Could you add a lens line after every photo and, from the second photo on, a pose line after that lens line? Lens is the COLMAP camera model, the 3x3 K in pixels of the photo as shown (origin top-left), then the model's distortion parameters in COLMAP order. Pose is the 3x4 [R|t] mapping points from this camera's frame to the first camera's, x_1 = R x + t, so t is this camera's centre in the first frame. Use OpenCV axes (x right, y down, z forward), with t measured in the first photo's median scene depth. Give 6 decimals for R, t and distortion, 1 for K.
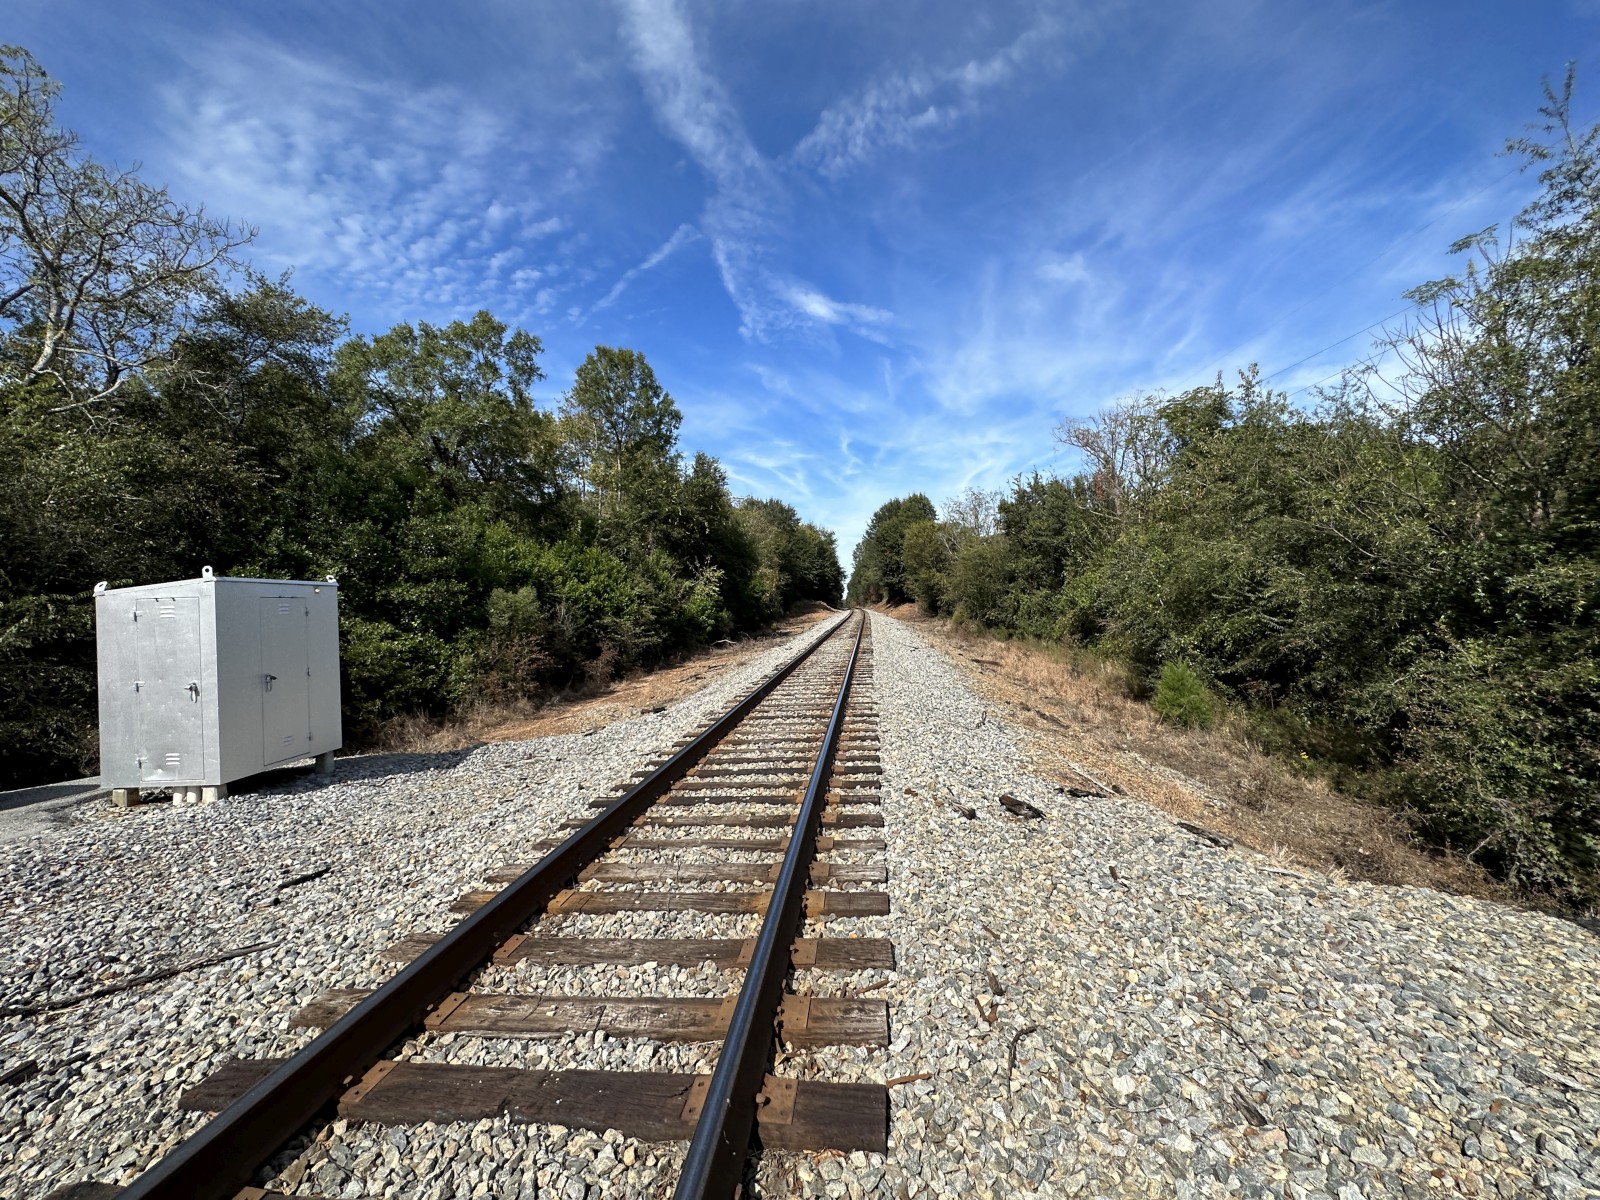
lens RADIAL K [[633.8, 0, 811.1], [0, 633.8, 598.0], [0, 0, 1]] dist [-0.004978, 0.001011]
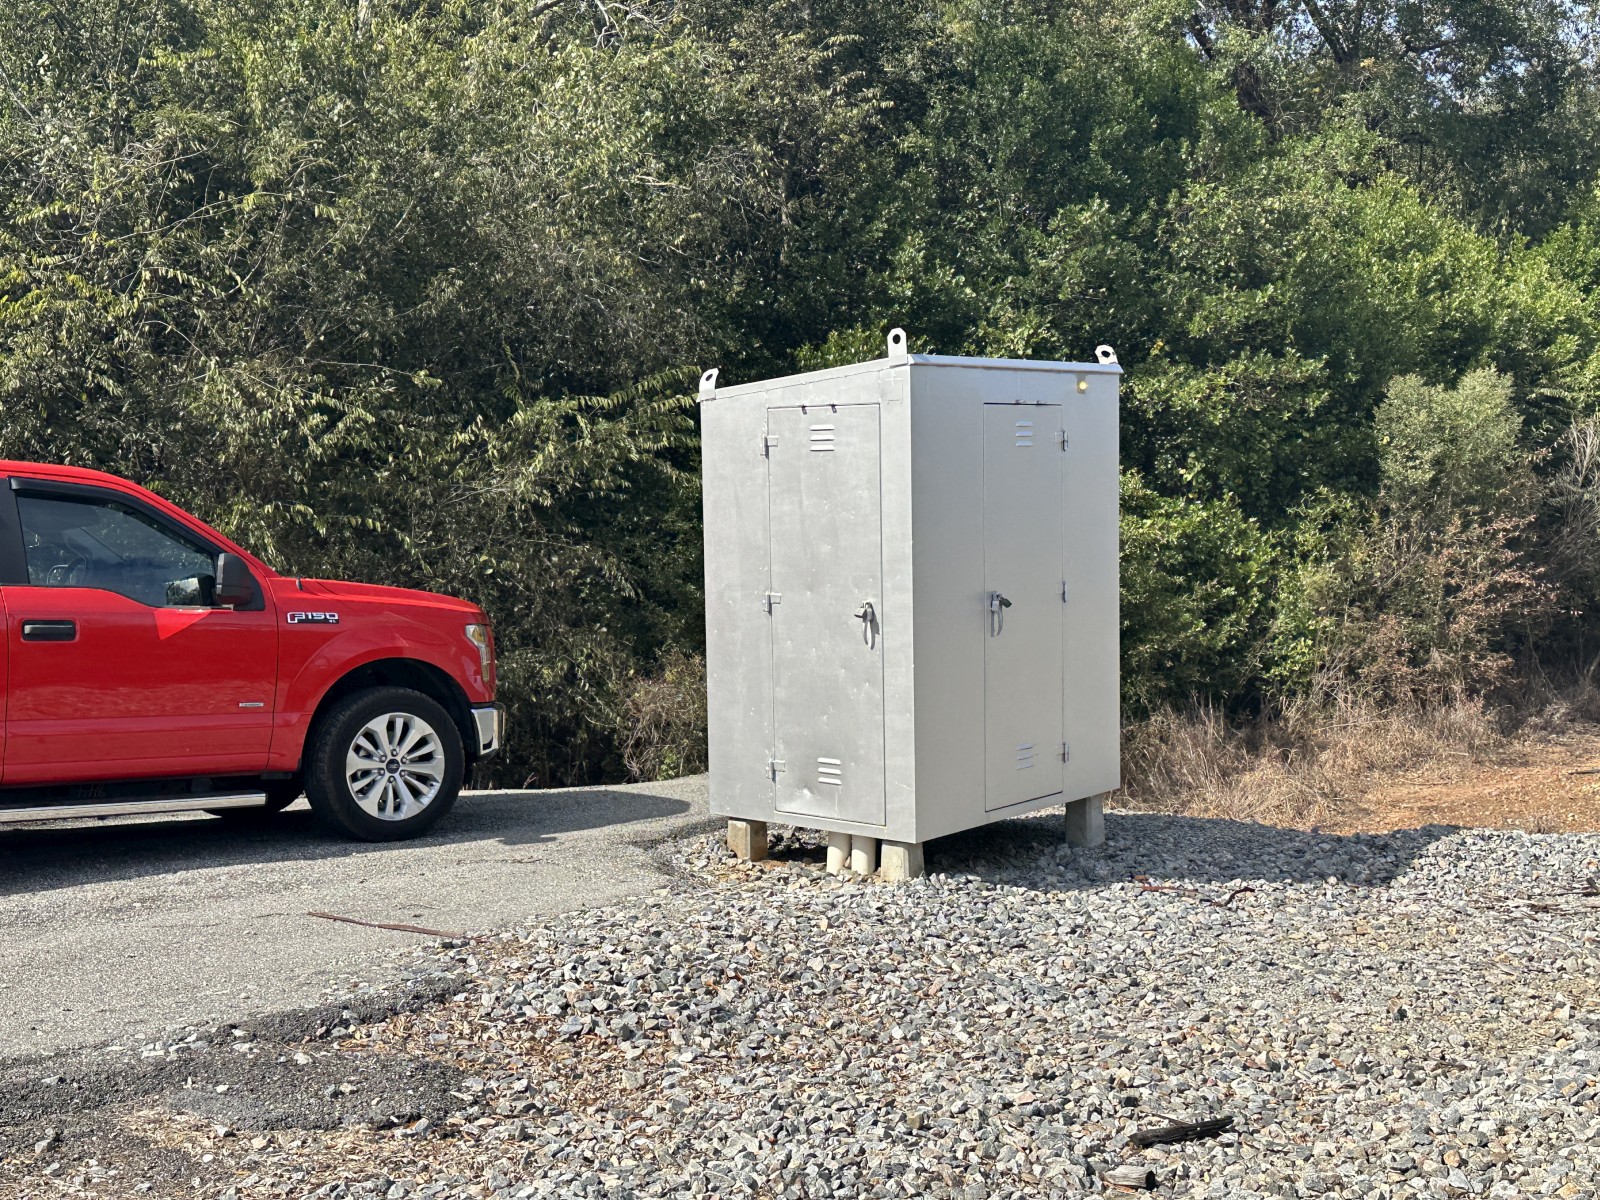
lens RADIAL K [[1849.2, 0, 802.3], [0, 1849.2, 600.5], [0, 0, 1]] dist [0.137660, 0.000000]
pose [[0.777531, 0.068309, -0.625123, -0.140025], [-0.002455, 0.994405, 0.105608, -0.000697], [0.628839, -0.080579, 0.773349, -0.006101]]
